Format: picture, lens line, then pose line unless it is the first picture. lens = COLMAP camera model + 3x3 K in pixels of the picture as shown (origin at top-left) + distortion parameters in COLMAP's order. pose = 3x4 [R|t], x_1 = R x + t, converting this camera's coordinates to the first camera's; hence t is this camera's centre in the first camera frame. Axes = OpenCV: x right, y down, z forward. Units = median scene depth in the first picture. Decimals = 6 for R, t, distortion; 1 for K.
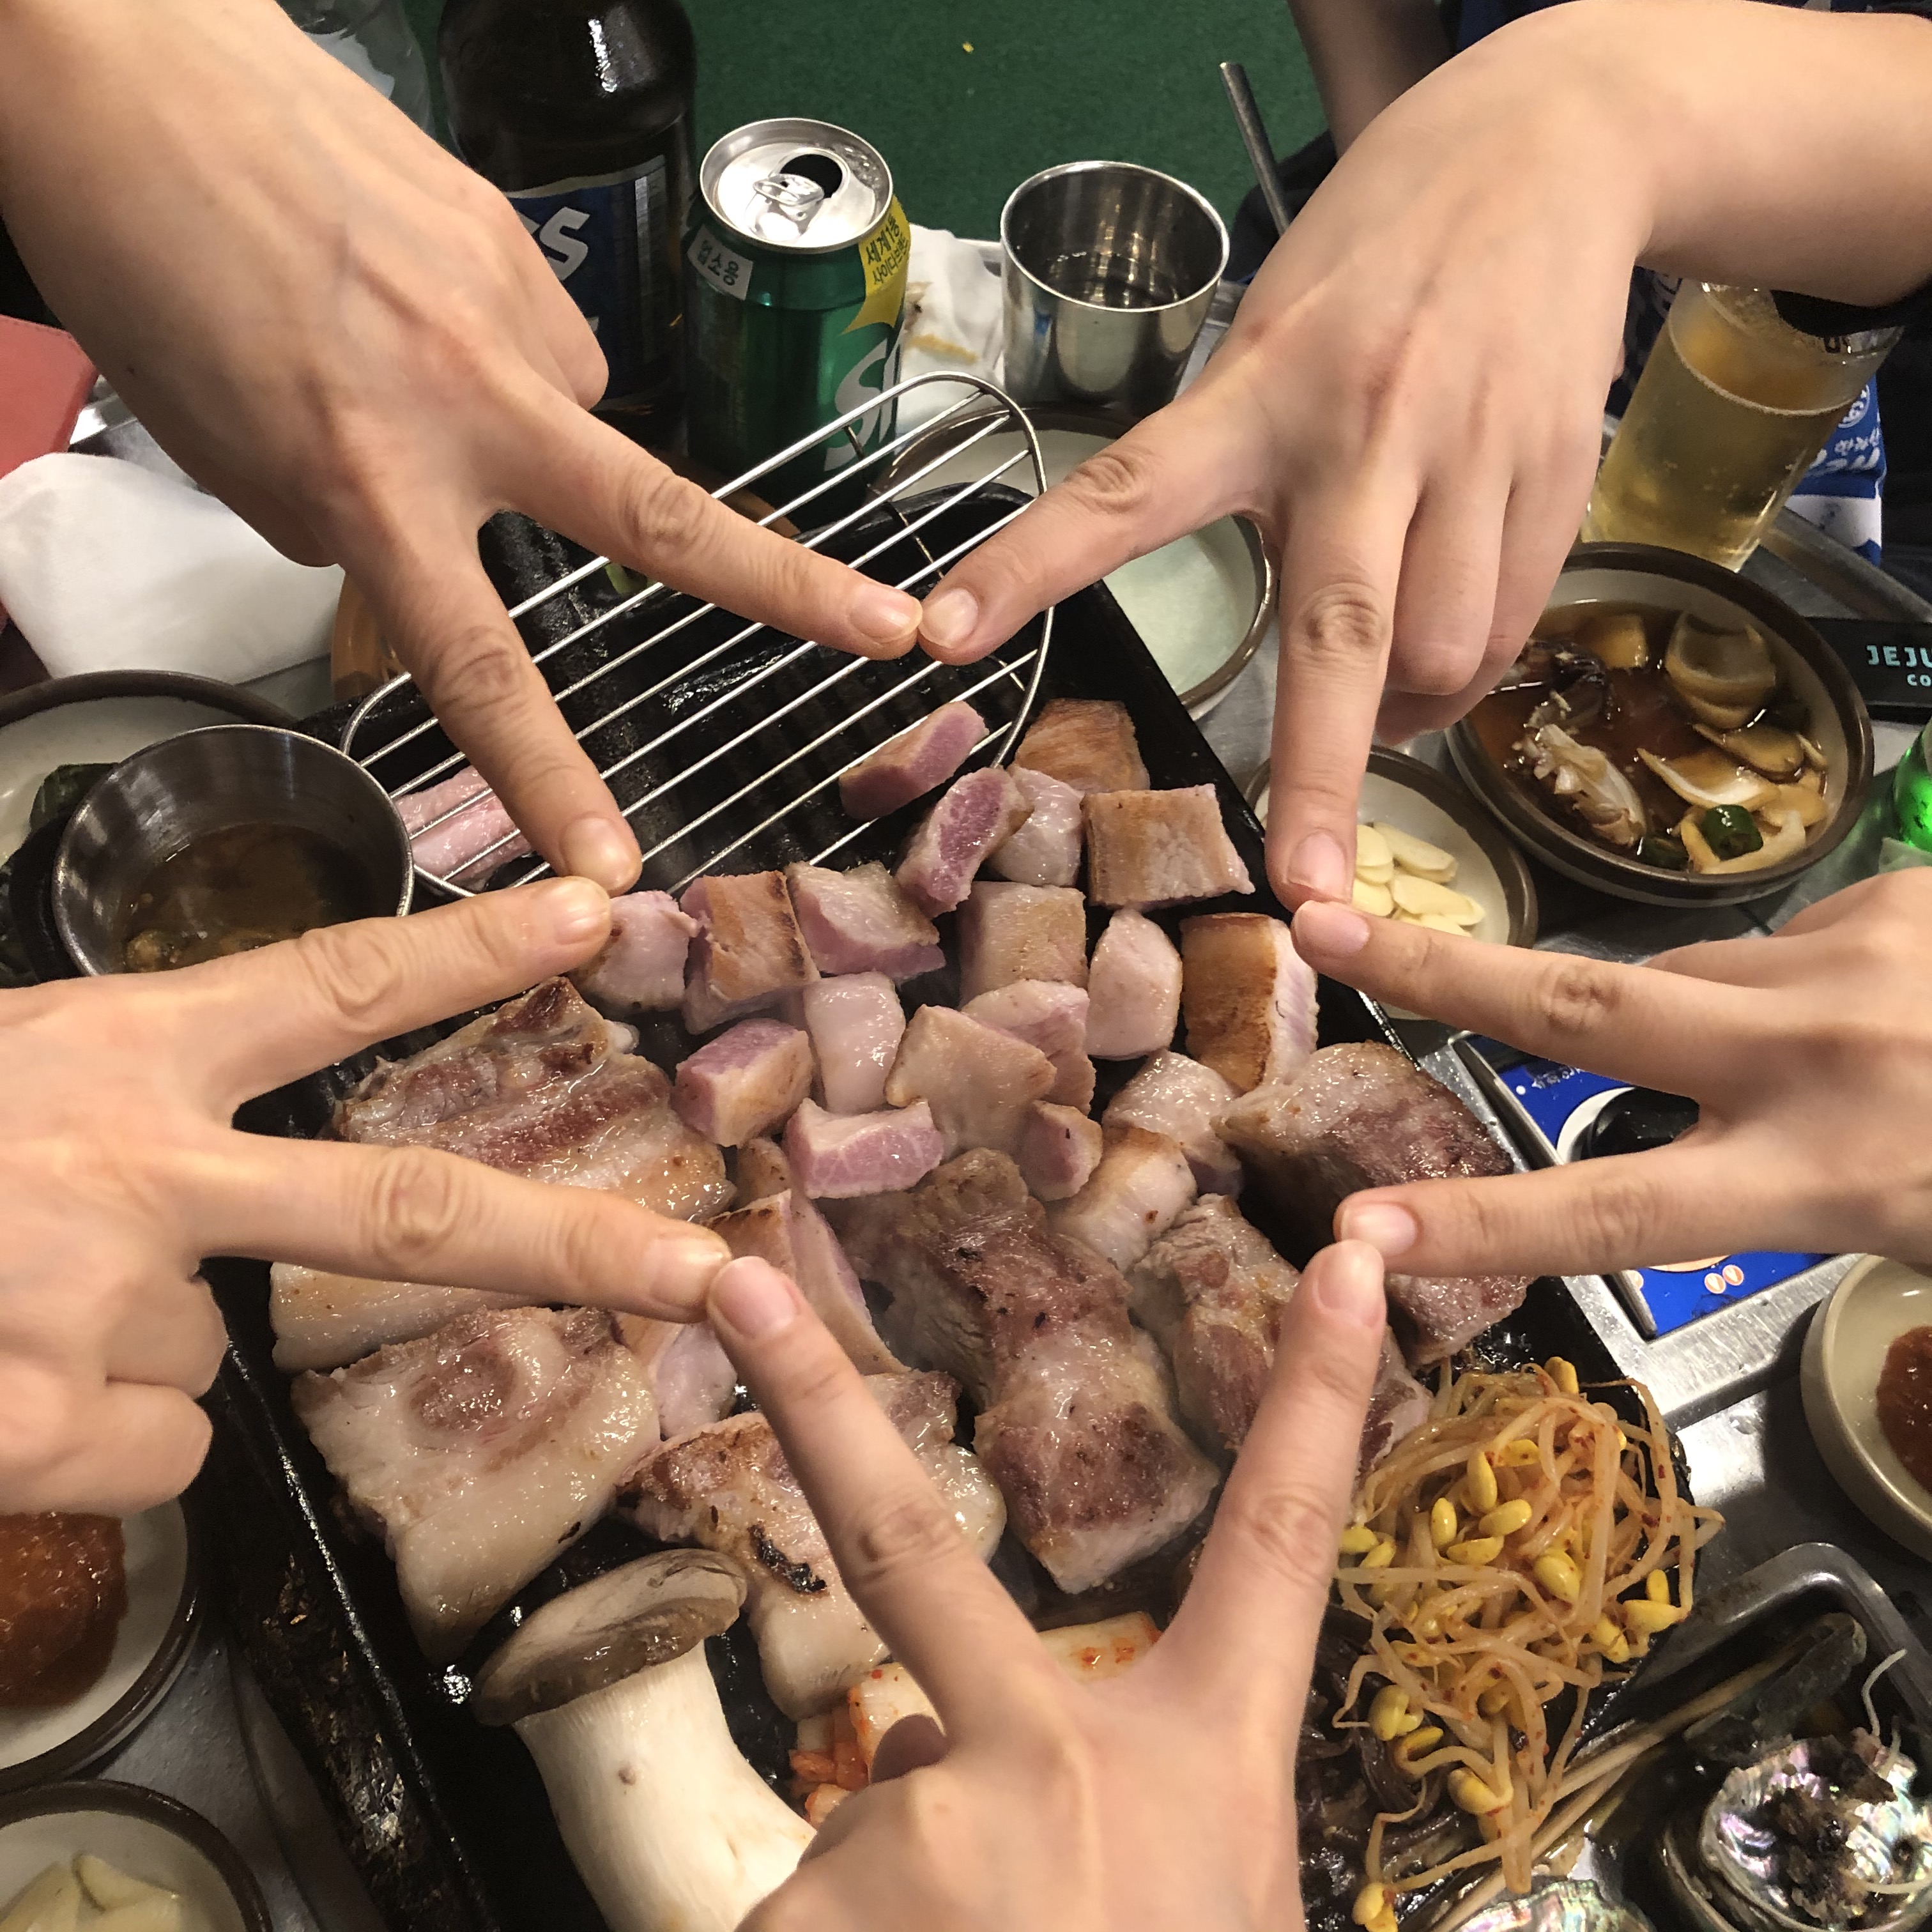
lens RADIAL K [[2102.8, 0, 968.7], [0, 2102.8, 919.6], [0, 0, 1]] dist [0.115893, -0.382777]
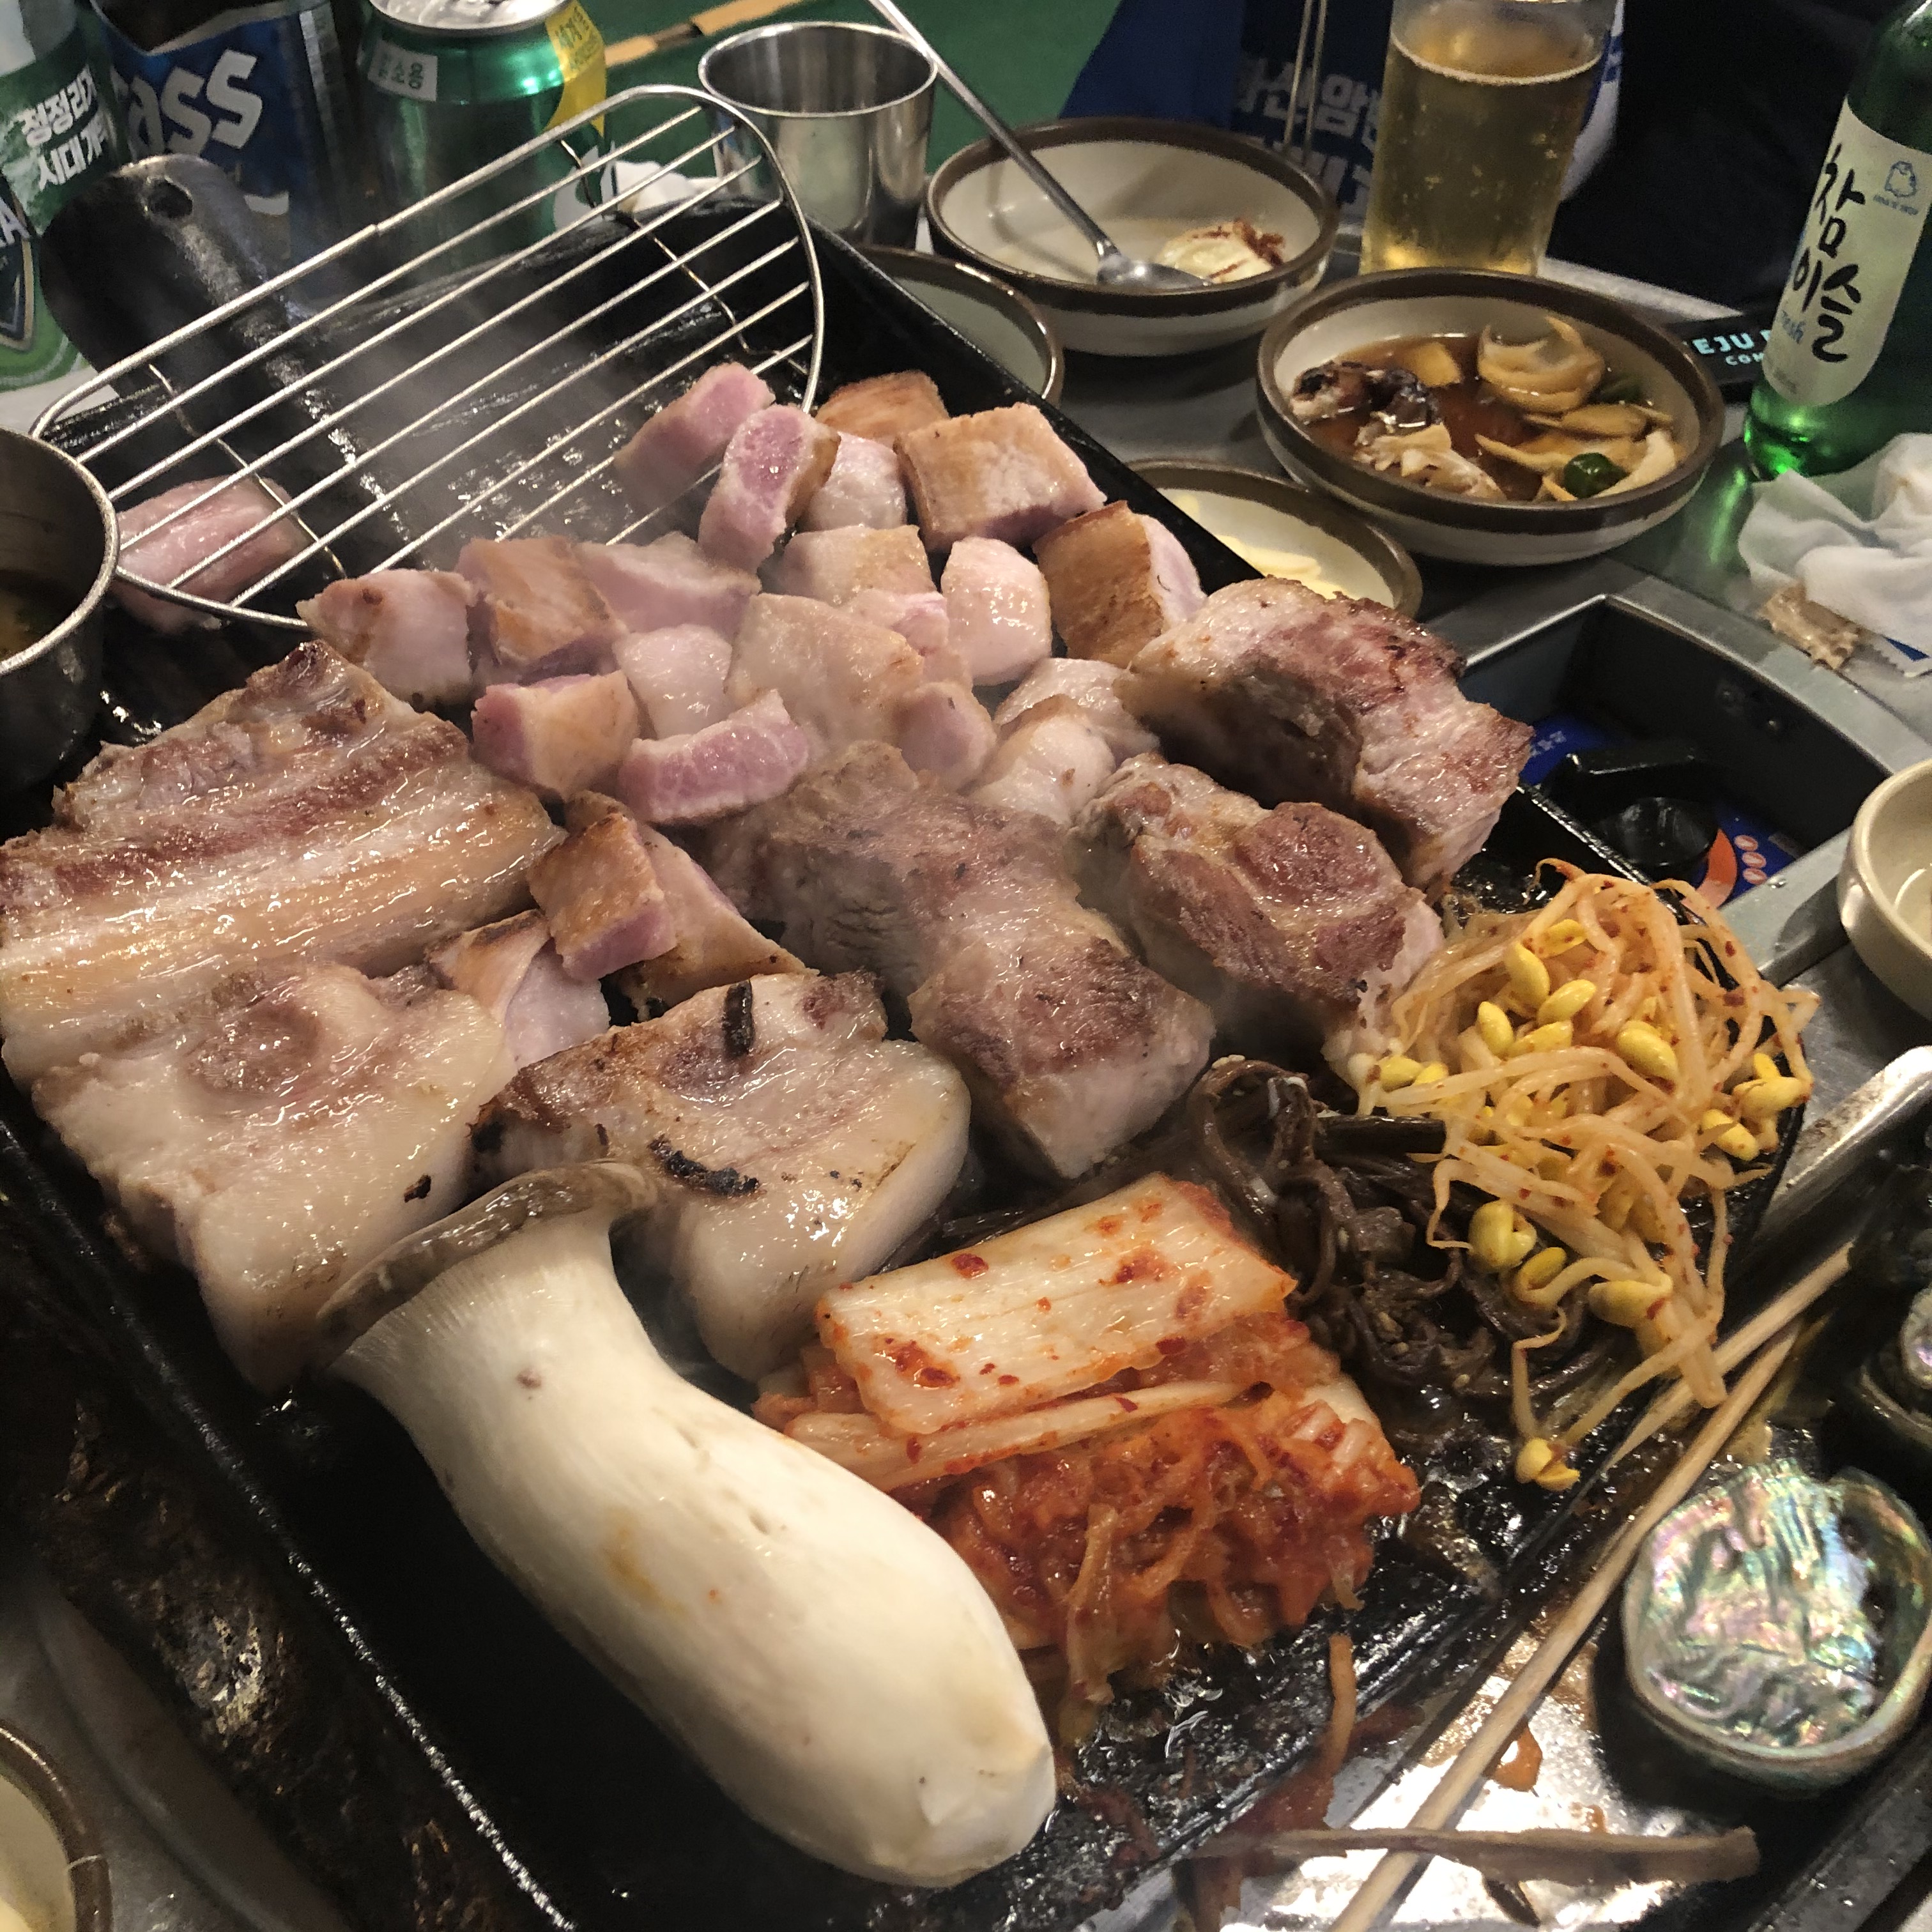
lens RADIAL K [[2102.8, 0, 968.7], [0, 2102.8, 919.6], [0, 0, 1]] dist [0.115893, -0.382777]
pose [[0.976218, -0.196943, 0.090615, -0.039962], [0.211807, 0.955566, -0.205017, 0.366225], [-0.046212, 0.219334, 0.974555, 0.201468]]
